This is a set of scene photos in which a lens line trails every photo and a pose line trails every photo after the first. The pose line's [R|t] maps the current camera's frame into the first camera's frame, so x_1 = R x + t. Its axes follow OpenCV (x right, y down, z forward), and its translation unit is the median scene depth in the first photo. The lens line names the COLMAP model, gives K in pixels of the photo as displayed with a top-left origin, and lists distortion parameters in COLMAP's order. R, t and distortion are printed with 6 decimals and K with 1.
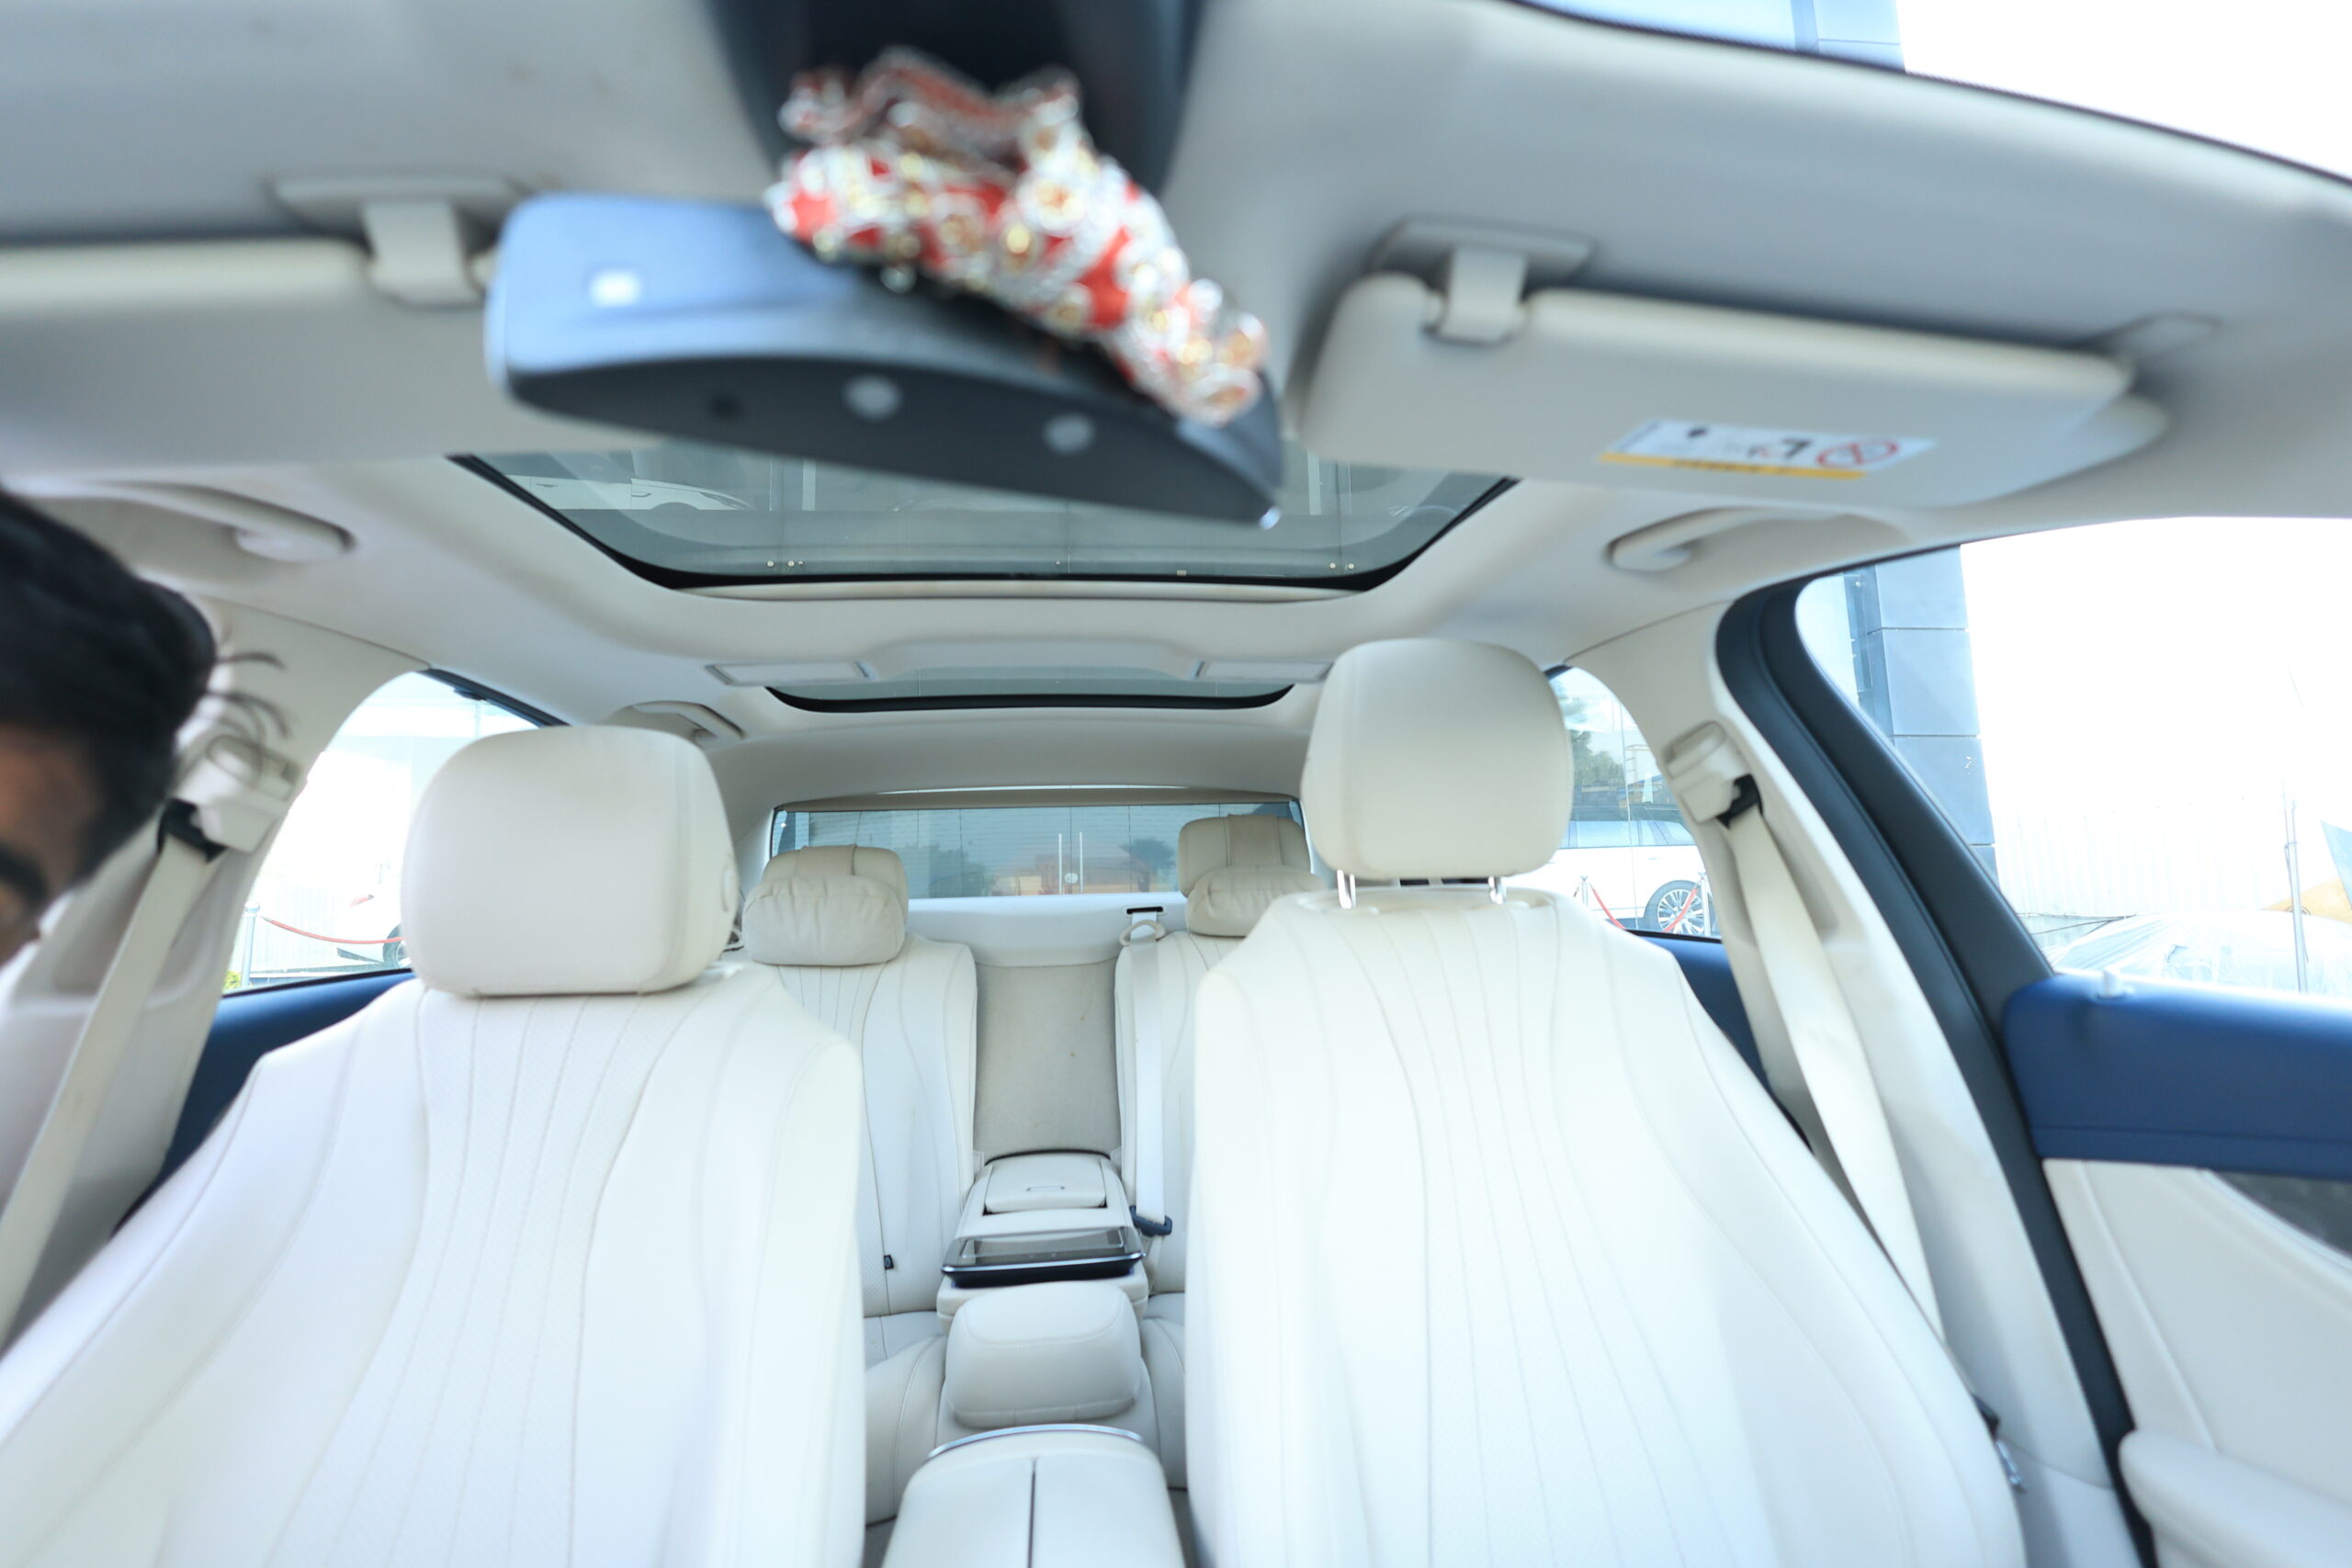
lens RADIAL K [[1071.5, 0, 1189.1], [0, 1071.5, 777.0], [0, 0, 1]] dist [-0.013073, -0.000182]
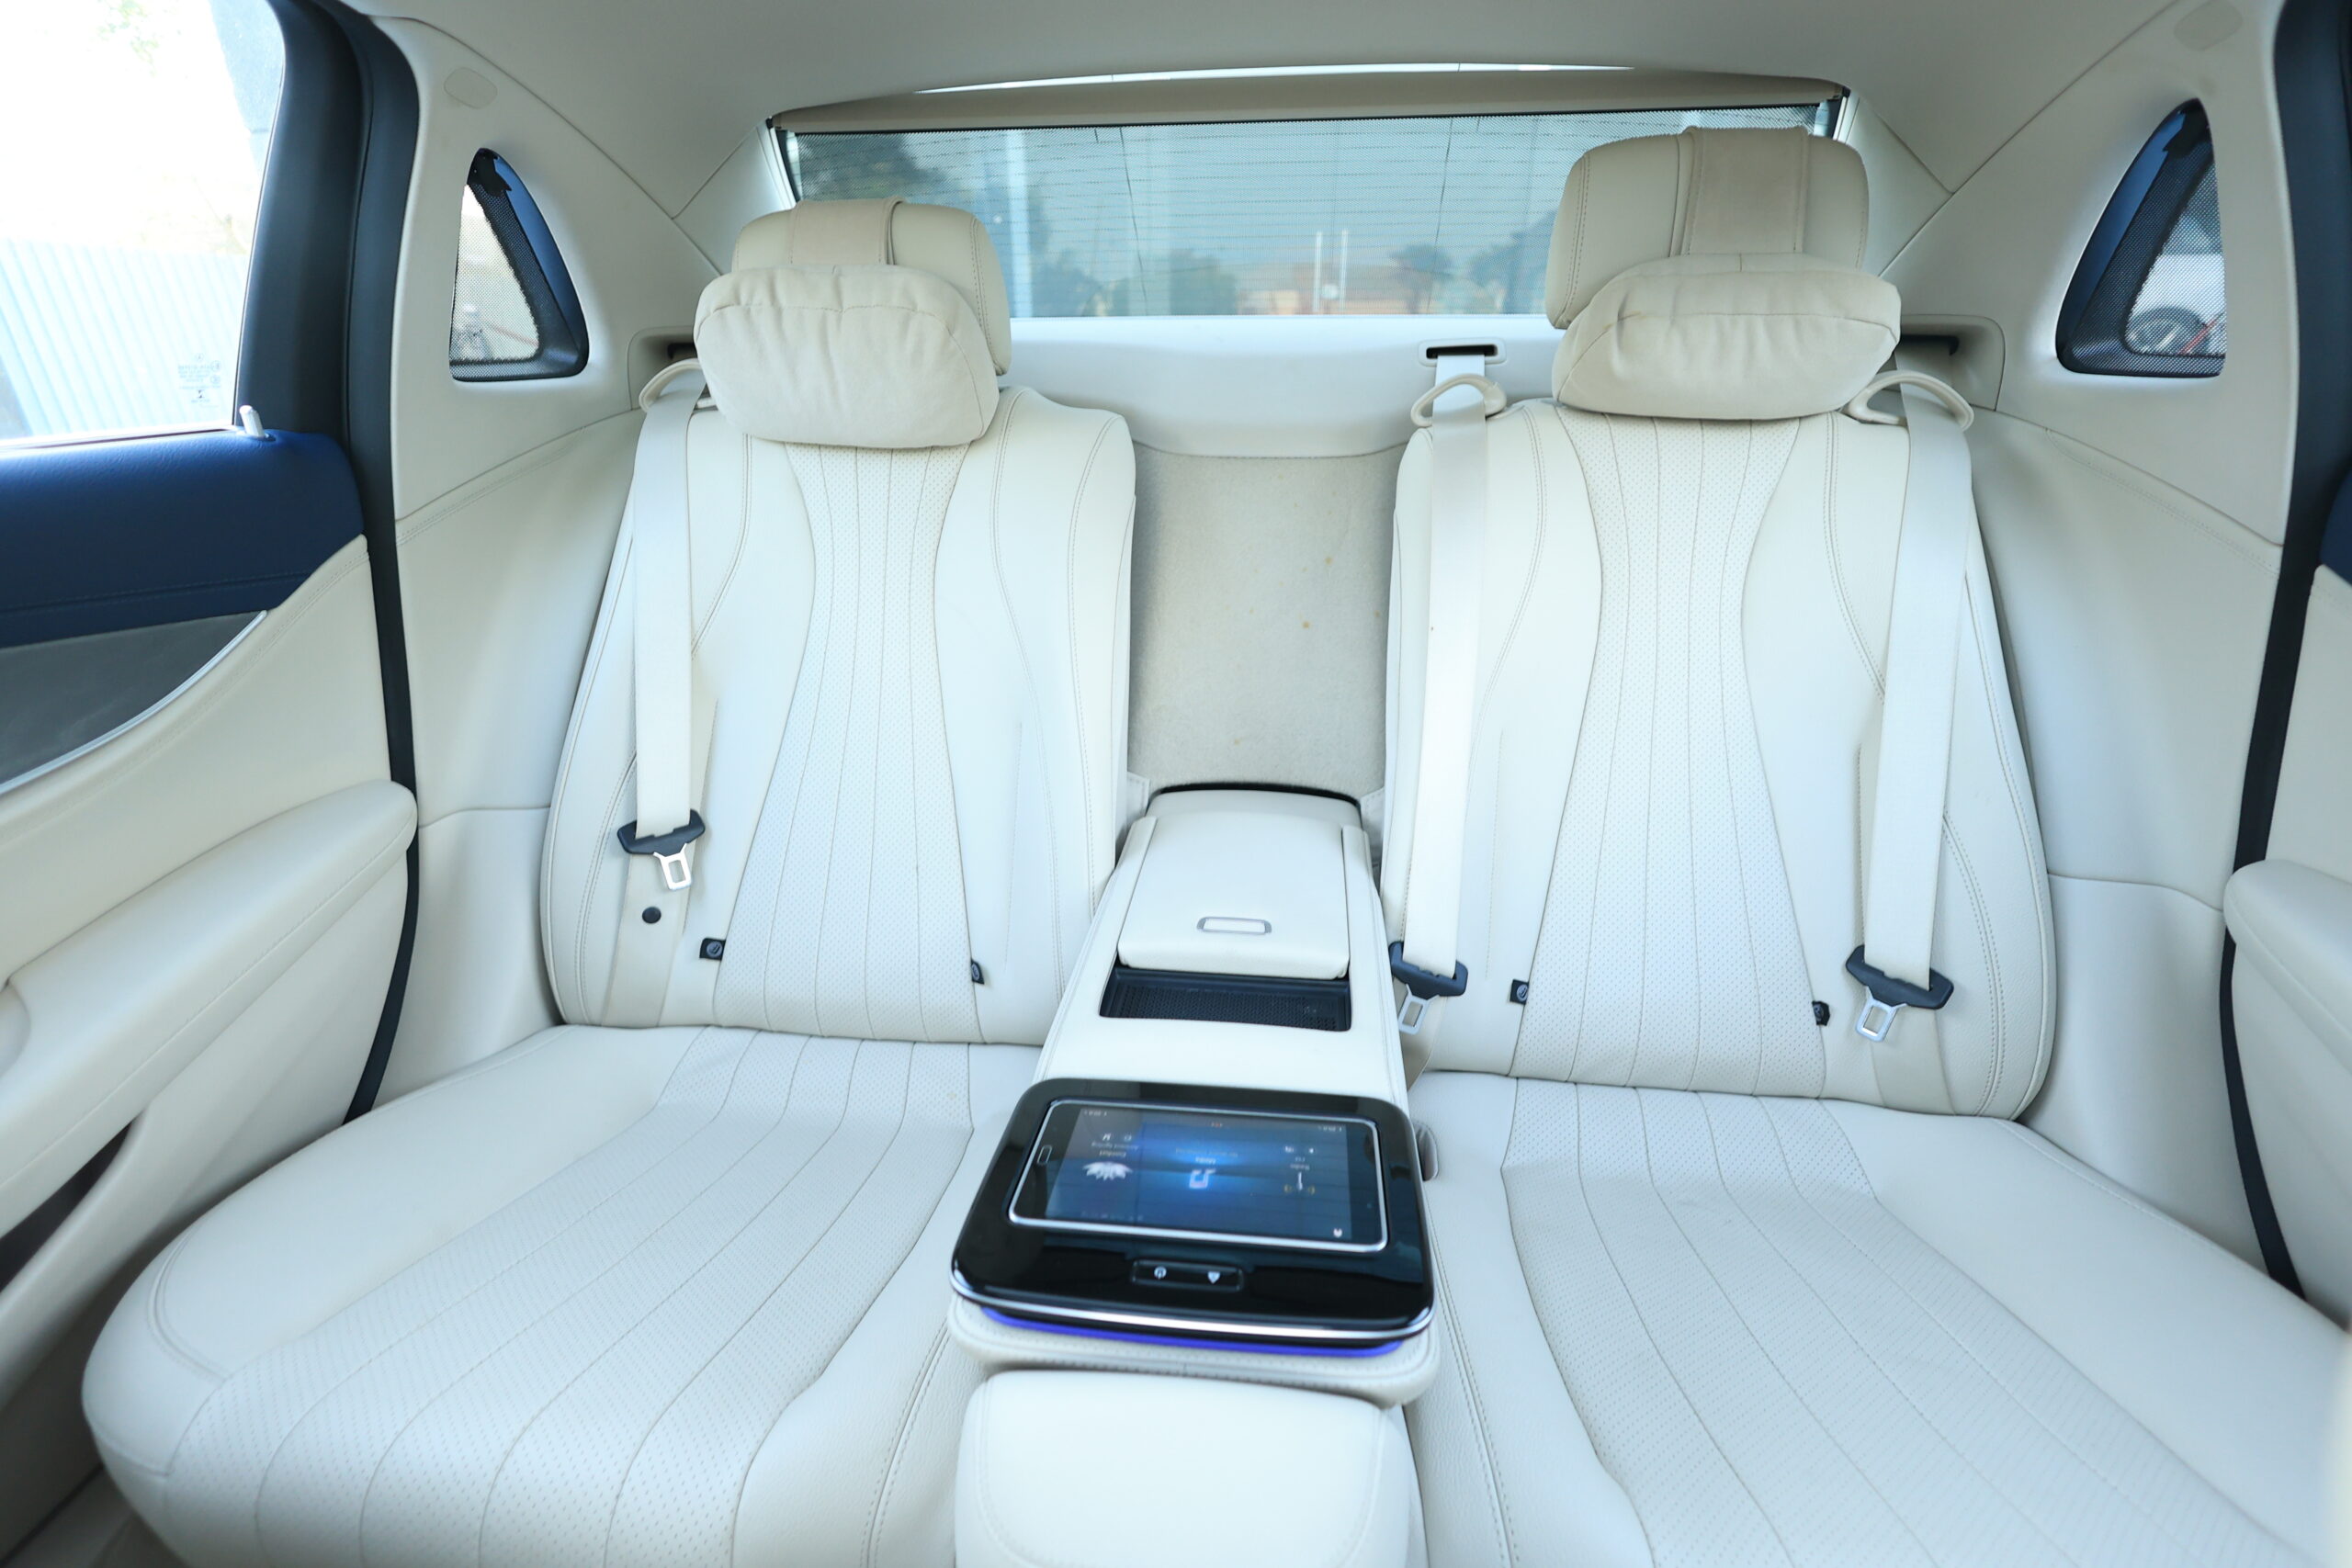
lens RADIAL K [[1071.5, 0, 1189.1], [0, 1071.5, 777.0], [0, 0, 1]] dist [-0.013073, -0.000182]
pose [[0.973655, 0.110686, -0.199362, -0.047603], [0.002633, 0.868775, 0.495199, 0.051013], [0.228012, -0.482678, 0.845596, 0.469384]]
